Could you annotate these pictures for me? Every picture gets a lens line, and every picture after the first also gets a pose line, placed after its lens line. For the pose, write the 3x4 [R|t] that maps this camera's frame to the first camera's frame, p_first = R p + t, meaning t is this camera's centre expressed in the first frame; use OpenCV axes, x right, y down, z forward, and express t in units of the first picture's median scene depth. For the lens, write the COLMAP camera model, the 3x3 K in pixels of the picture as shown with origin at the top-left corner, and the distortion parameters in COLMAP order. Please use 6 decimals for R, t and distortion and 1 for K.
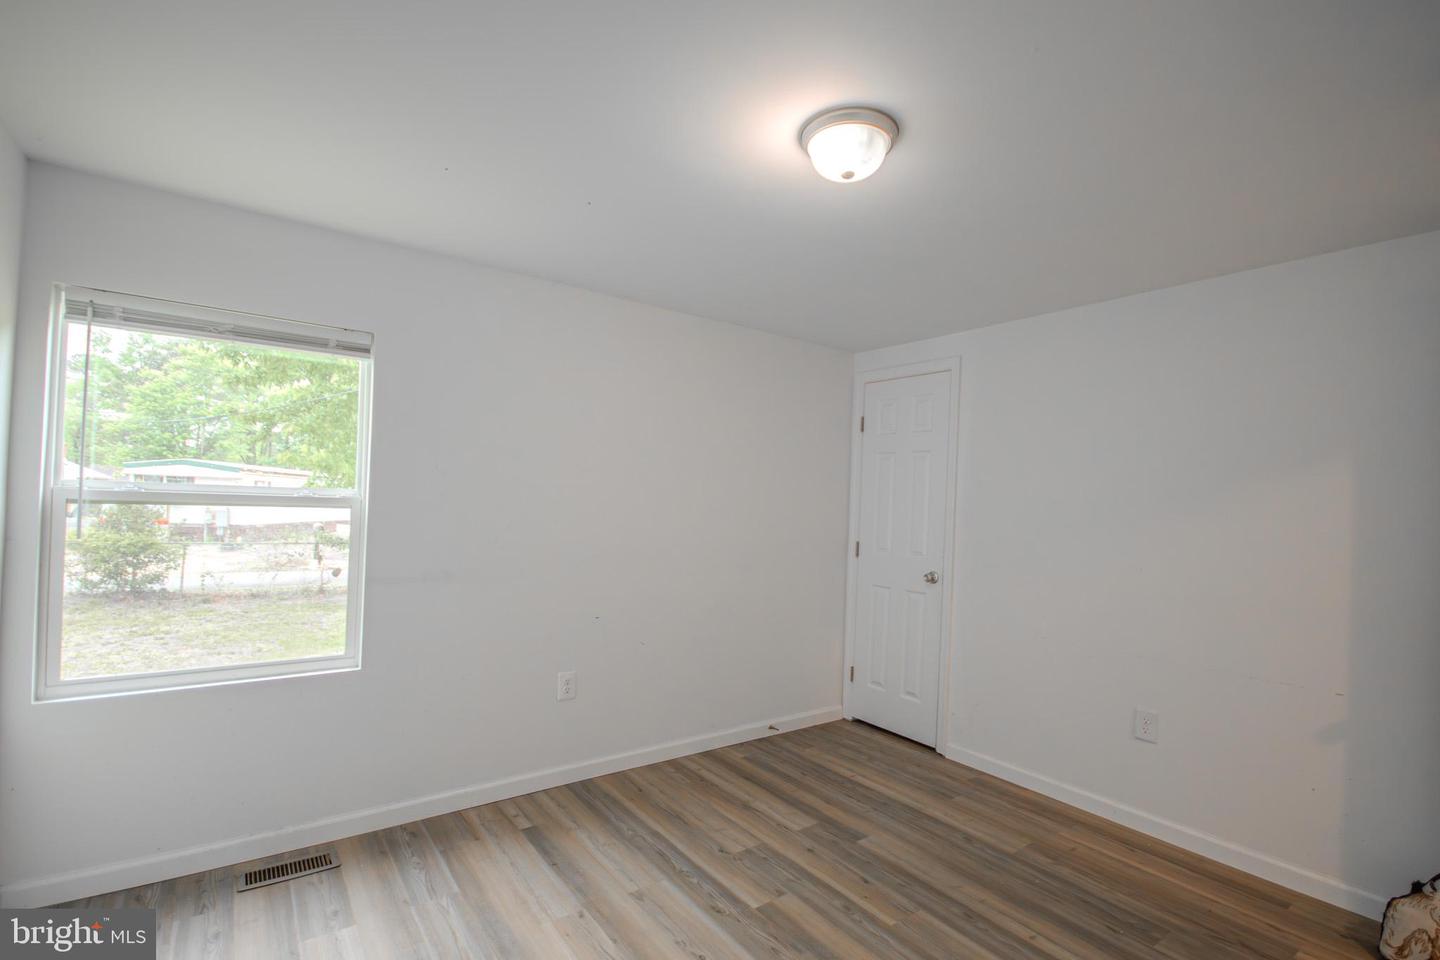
lens RADIAL K [[662.7, 0, 727.1], [0, 662.7, 500.4], [0, 0, 1]] dist [0.018586, -0.016711]
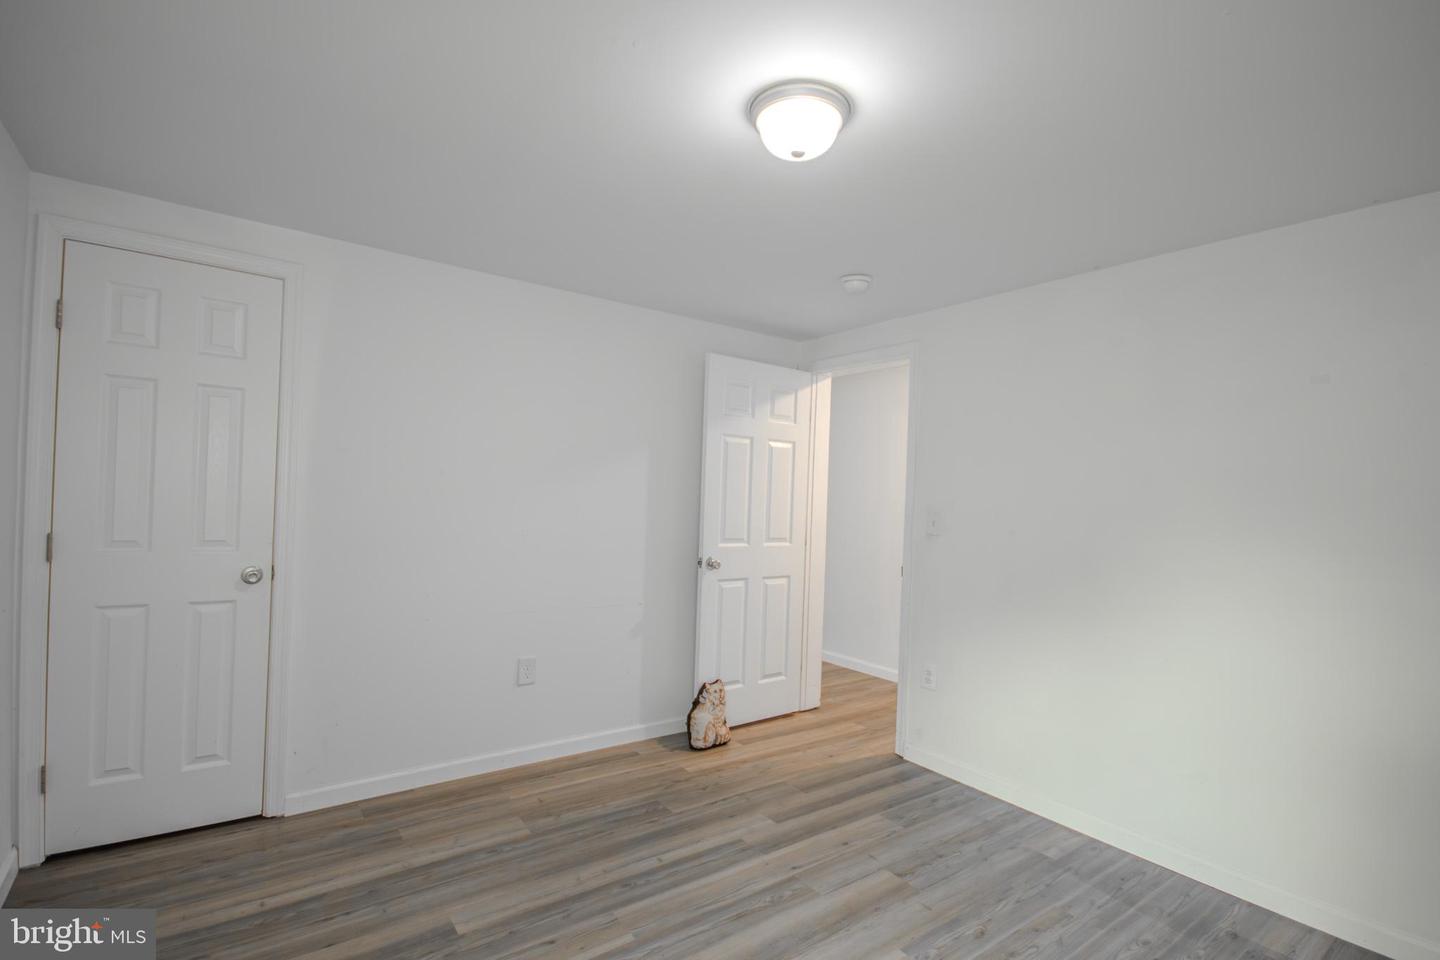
lens RADIAL K [[662.7, 0, 727.1], [0, 662.7, 500.4], [0, 0, 1]] dist [0.018586, -0.016711]
pose [[-0.011216, -0.036660, 0.999265, -0.505072], [-0.047840, 0.998203, 0.036084, -0.012286], [-0.998792, -0.047400, -0.012950, 0.691125]]
